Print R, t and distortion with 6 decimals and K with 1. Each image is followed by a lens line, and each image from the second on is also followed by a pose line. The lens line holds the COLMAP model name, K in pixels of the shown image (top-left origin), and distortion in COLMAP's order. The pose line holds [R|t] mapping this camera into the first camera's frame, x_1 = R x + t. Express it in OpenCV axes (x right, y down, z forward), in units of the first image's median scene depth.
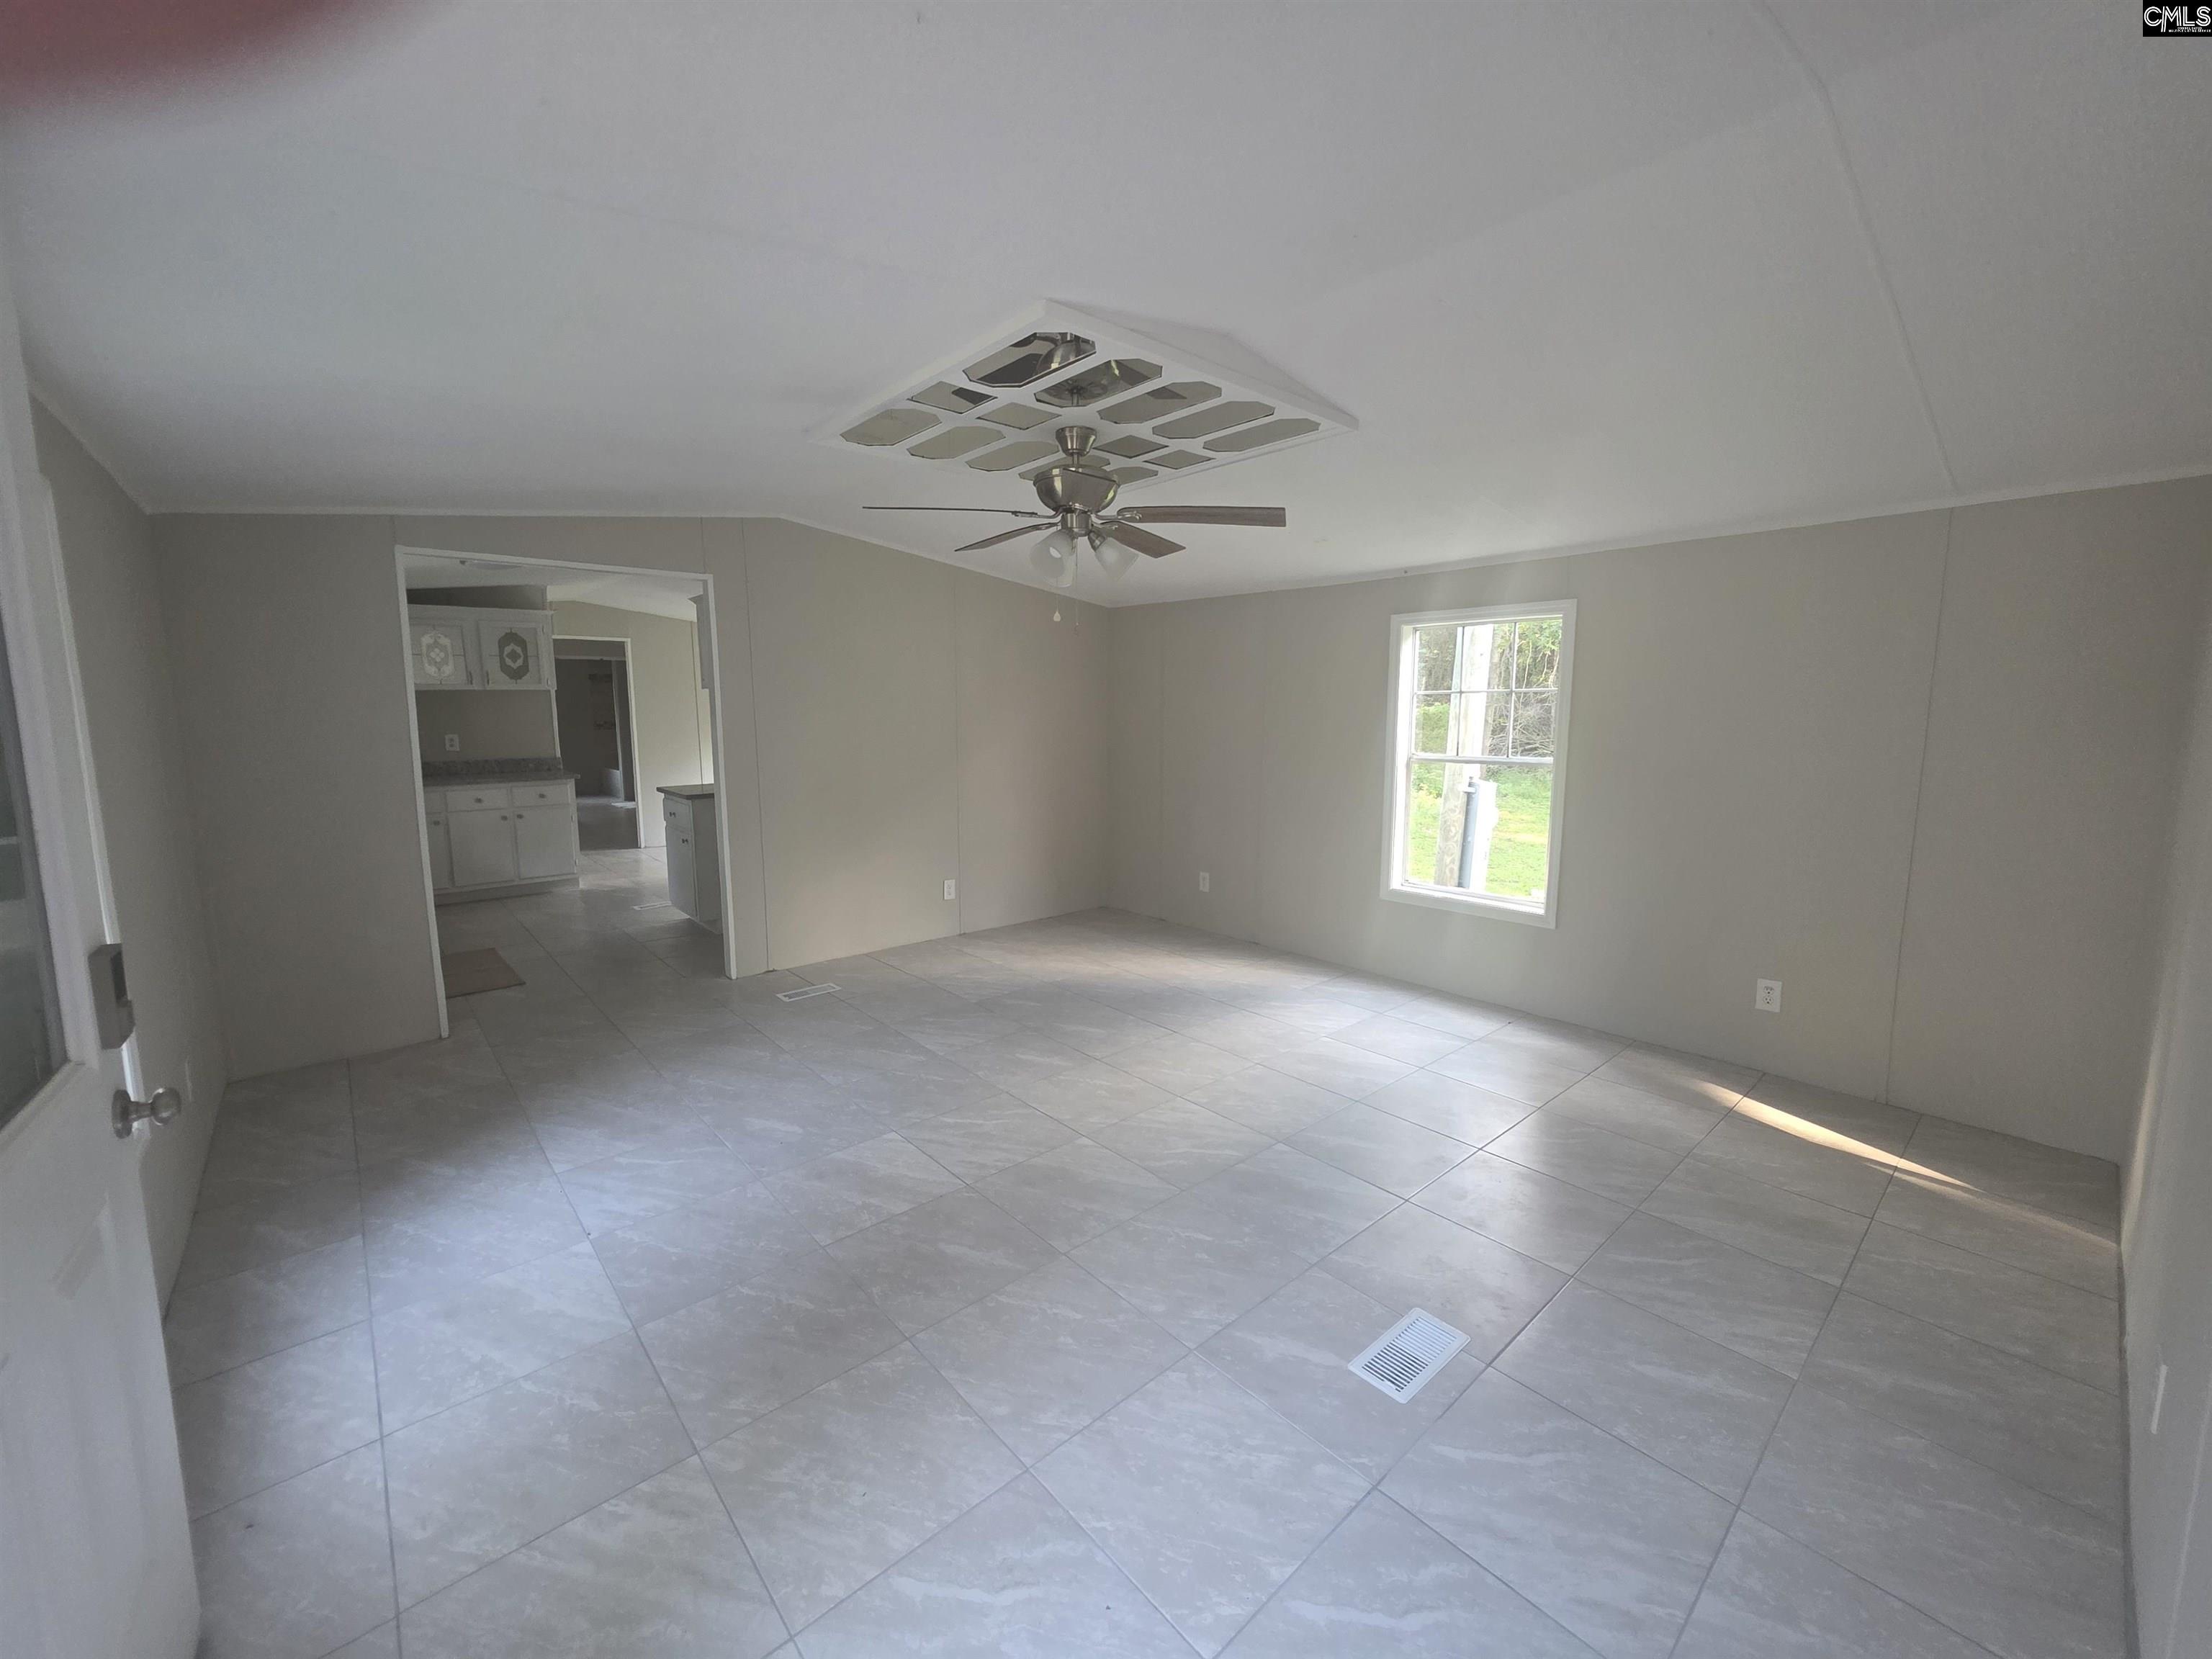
lens RADIAL K [[906.4, 0, 1106.1], [0, 906.4, 822.6], [0, 0, 1]] dist [-0.000144, 0.000081]
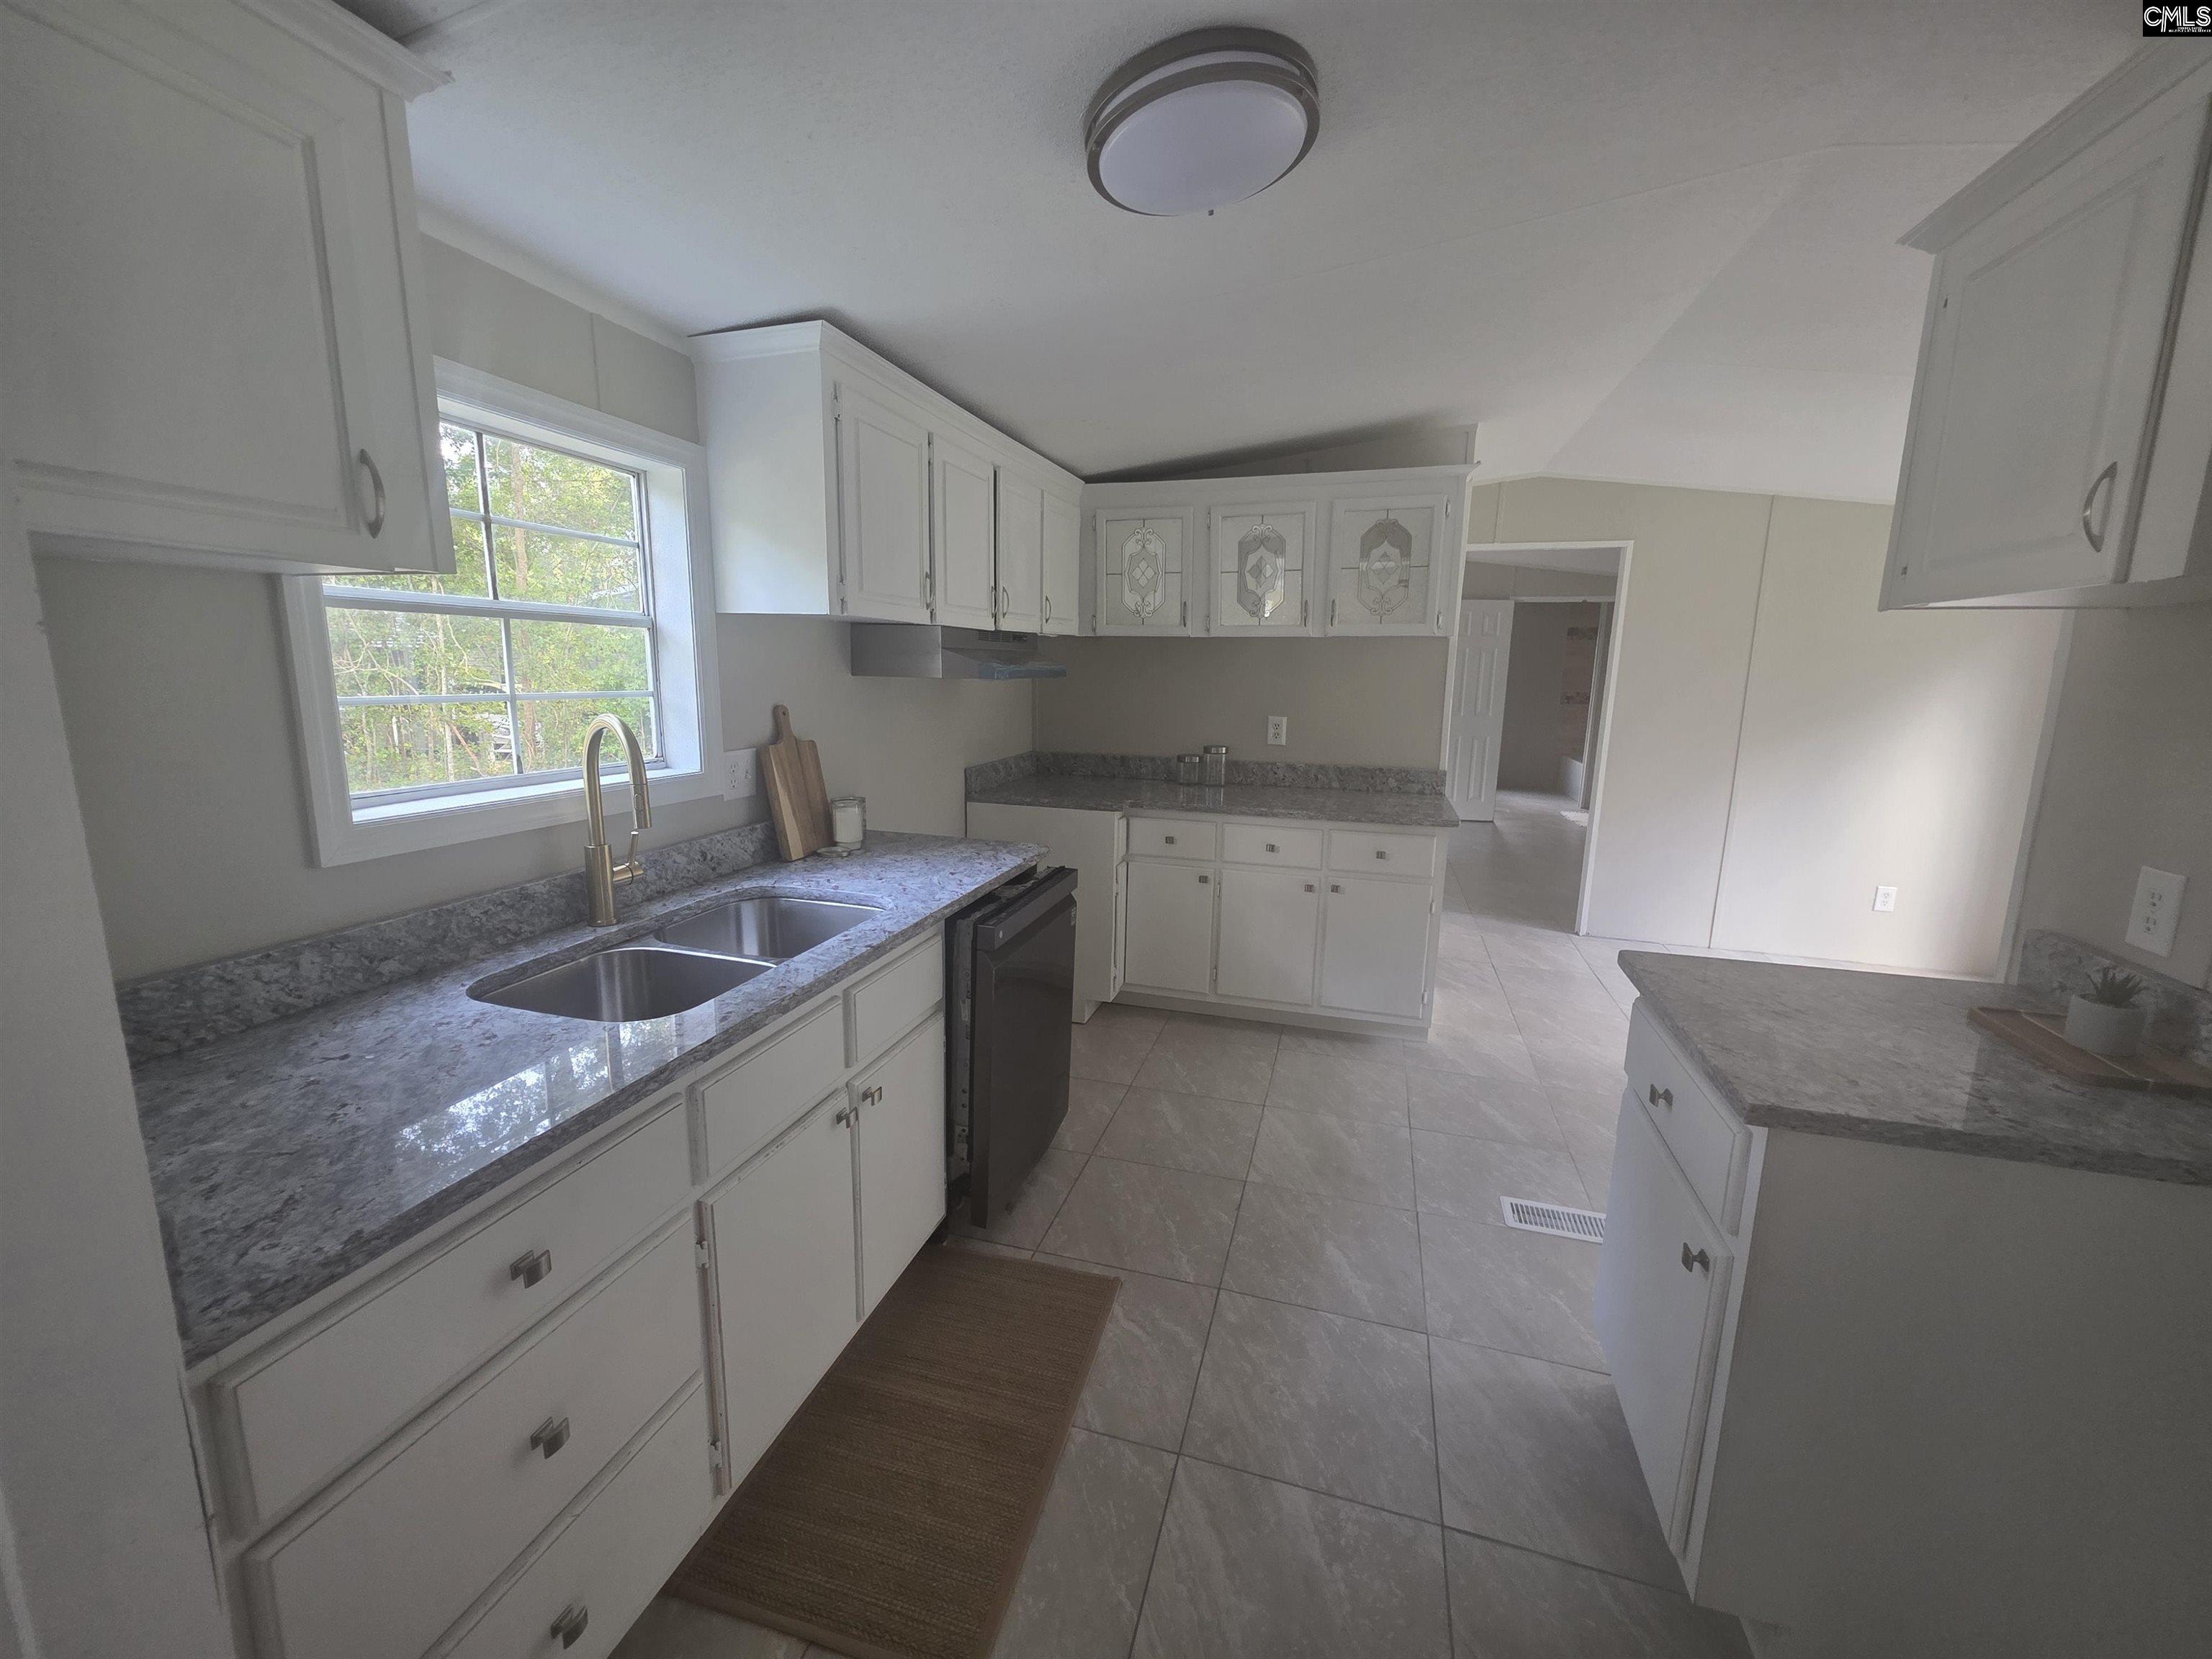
lens RADIAL K [[890.8, 0, 1099.5], [0, 890.8, 820.3], [0, 0, 1]] dist [0.000644, 0.000709]
pose [[0.535559, 0.155804, -0.830001, -0.305977], [-0.124273, 0.986674, 0.105026, -0.077598], [0.835304, 0.046899, 0.547784, 0.602921]]
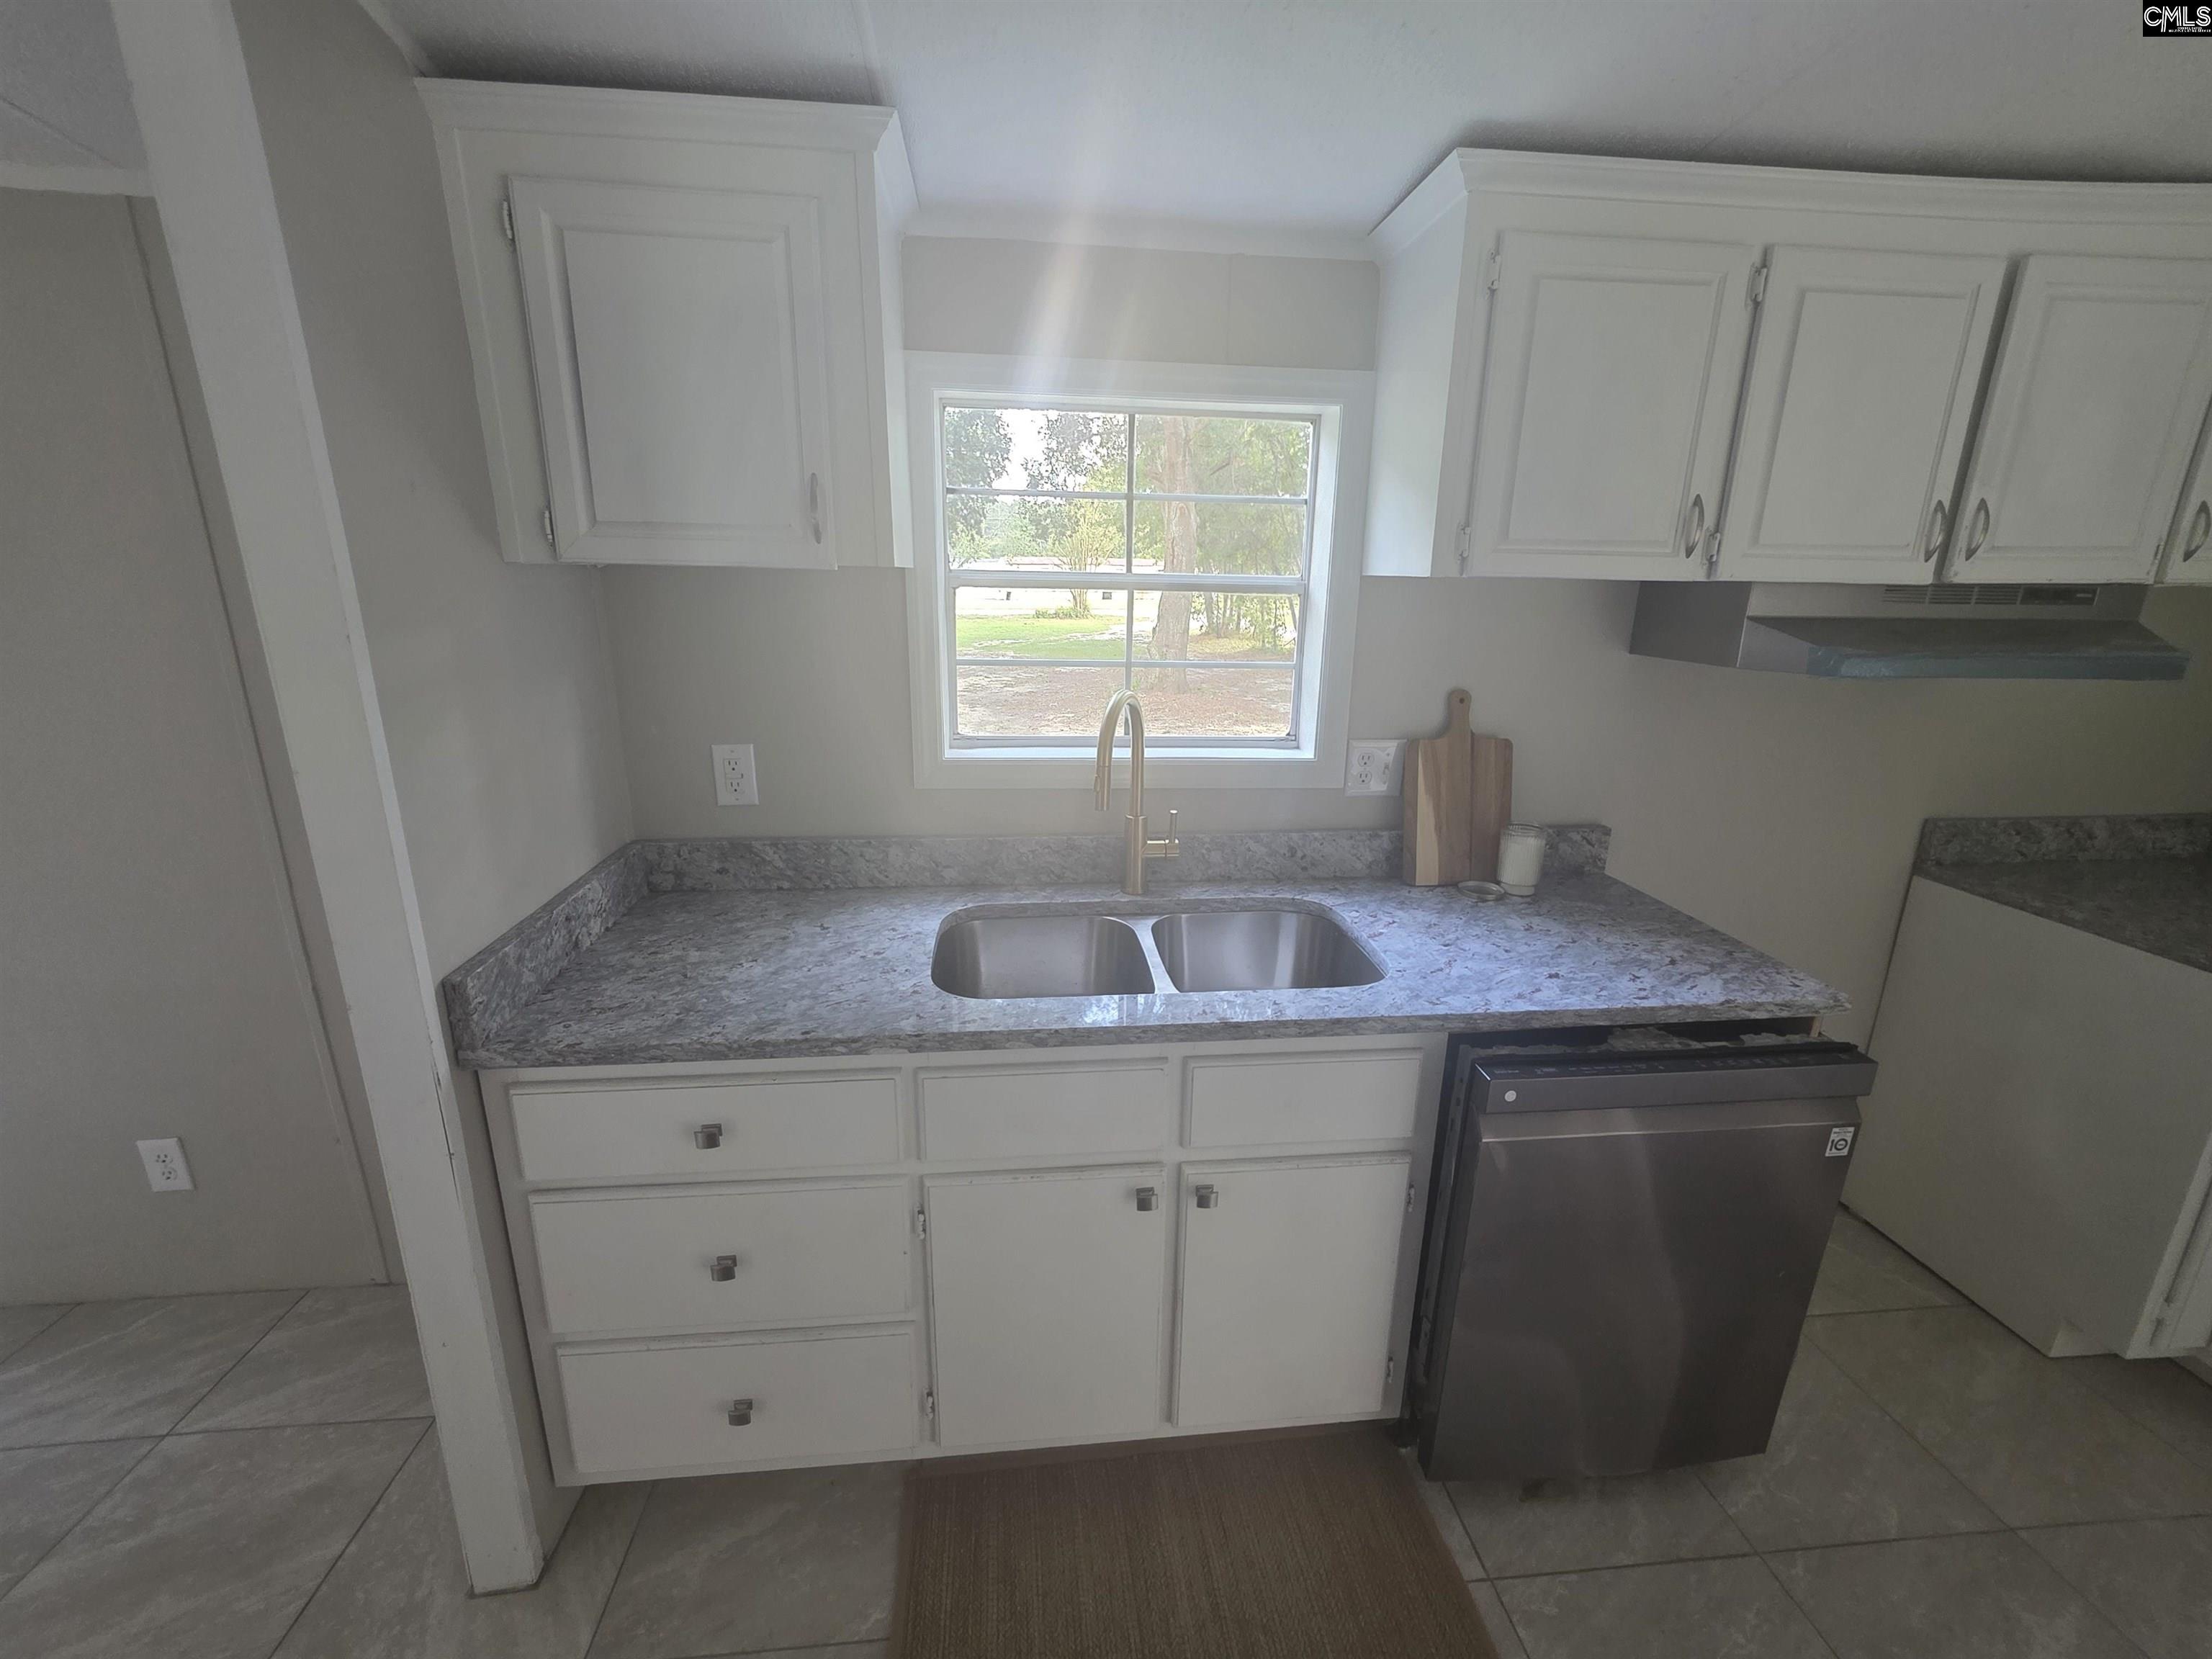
lens RADIAL K [[906.4, 0, 1106.1], [0, 906.4, 822.6], [0, 0, 1]] dist [-0.000144, 0.000081]
pose [[-0.577241, 0.202351, -0.791105, -0.379566], [-0.116985, 0.938324, 0.325366, -0.109167], [0.808151, 0.280362, -0.517967, 0.754548]]
